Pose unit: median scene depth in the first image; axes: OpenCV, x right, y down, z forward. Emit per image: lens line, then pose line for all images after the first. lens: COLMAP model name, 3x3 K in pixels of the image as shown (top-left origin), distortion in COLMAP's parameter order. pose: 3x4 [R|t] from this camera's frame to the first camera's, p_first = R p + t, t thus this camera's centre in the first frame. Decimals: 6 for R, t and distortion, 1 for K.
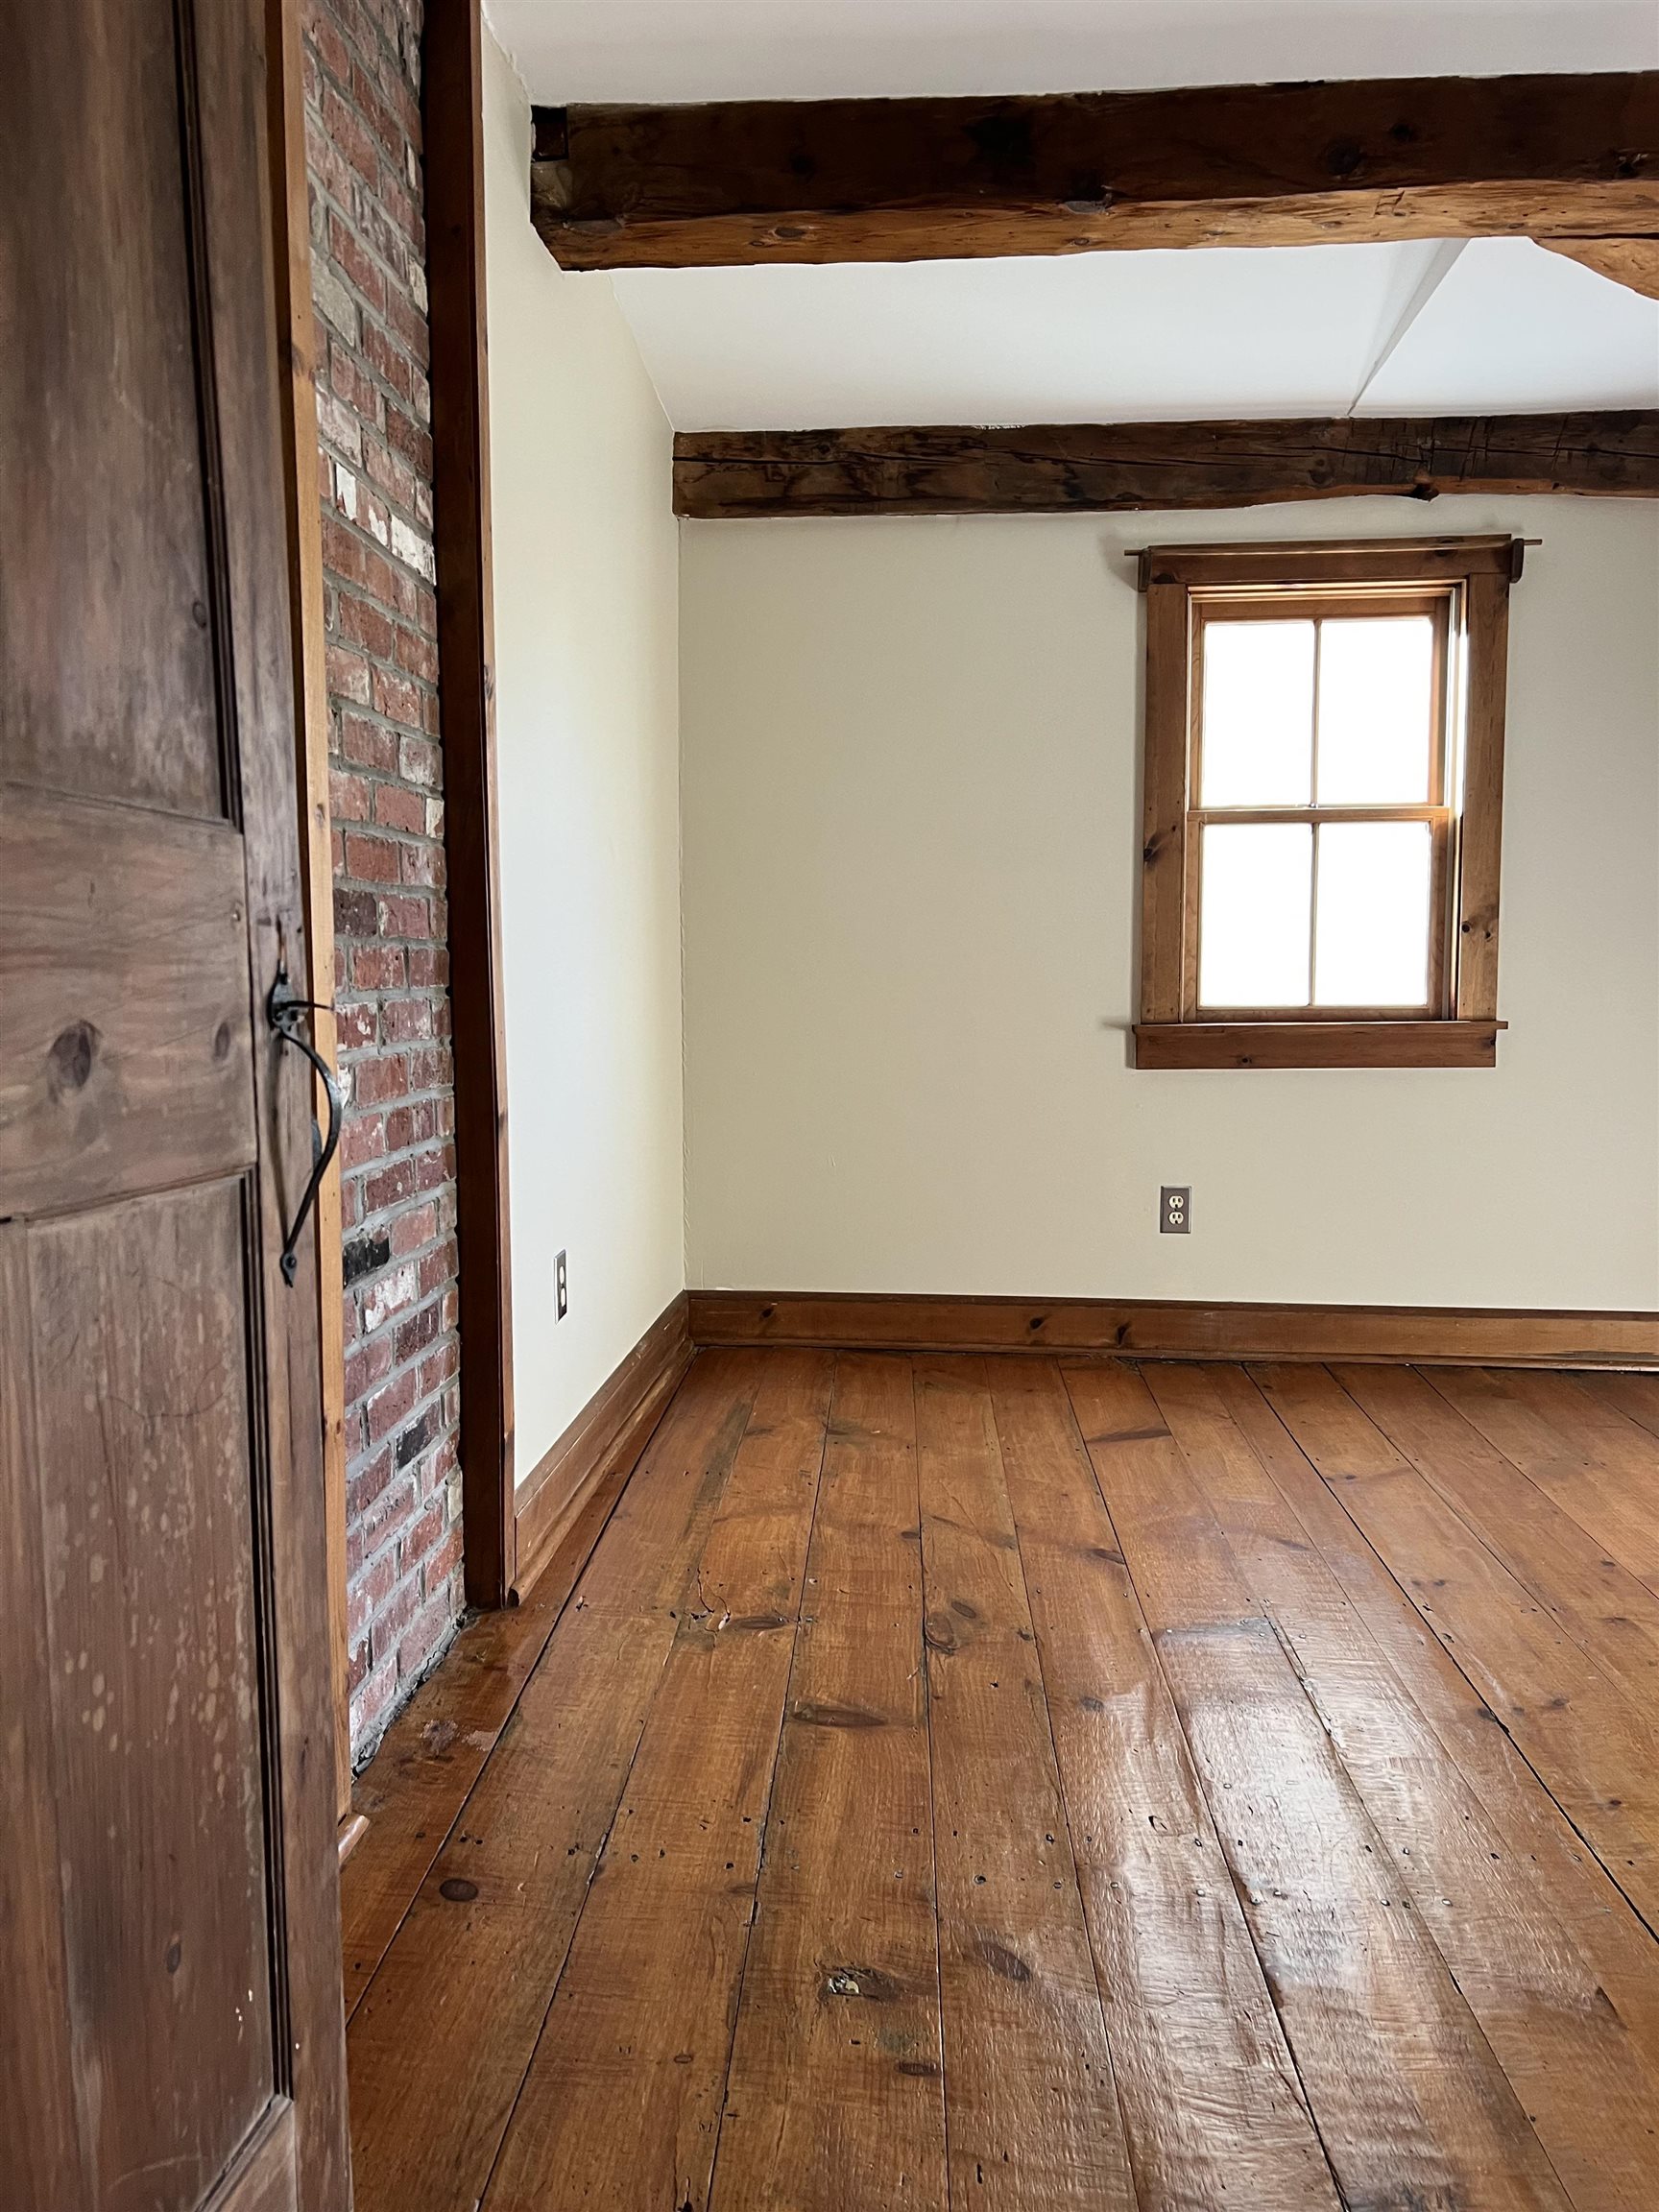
lens RADIAL K [[1663.6, 0, 828.2], [0, 1663.6, 1113.9], [0, 0, 1]] dist [0.027312, -0.033519]
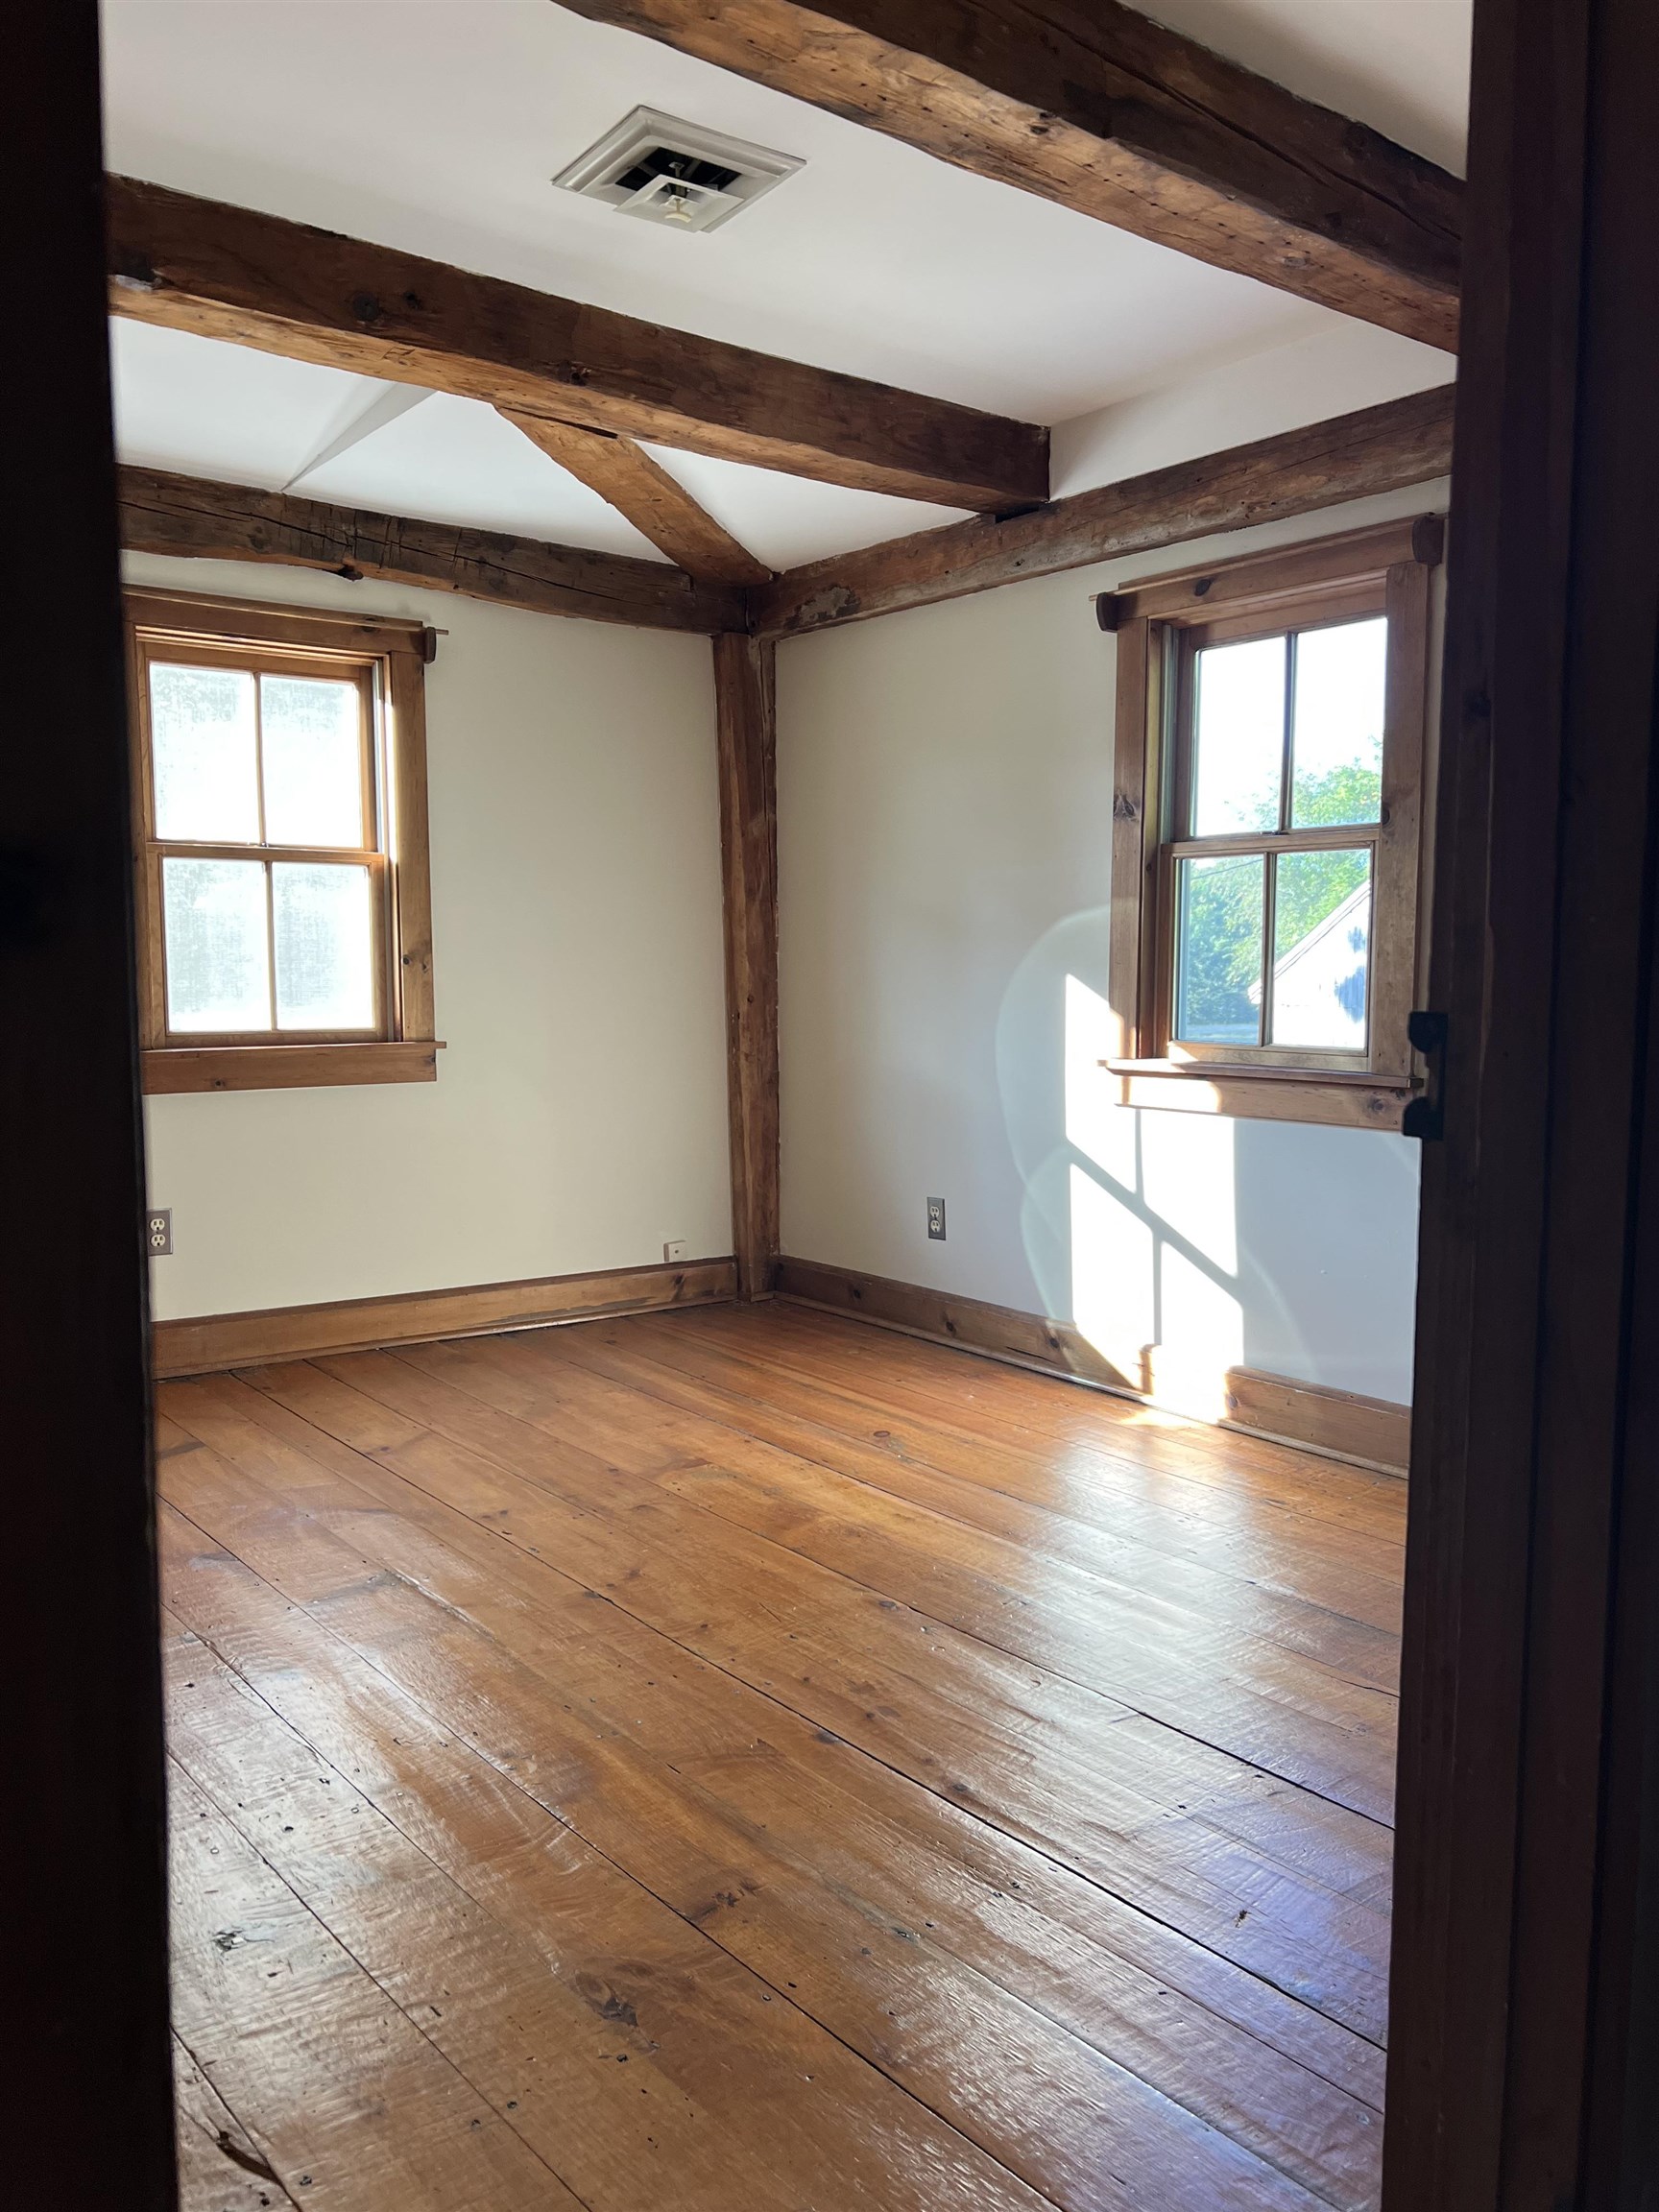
lens RADIAL K [[1663.6, 0, 836.3], [0, 1663.6, 1107.9], [0, 0, 1]] dist [0.027312, -0.033519]
pose [[0.741394, -0.050907, 0.669136, -0.171084], [0.055926, 0.998337, 0.013987, -0.010019], [-0.668736, 0.027052, 0.743008, -0.043751]]
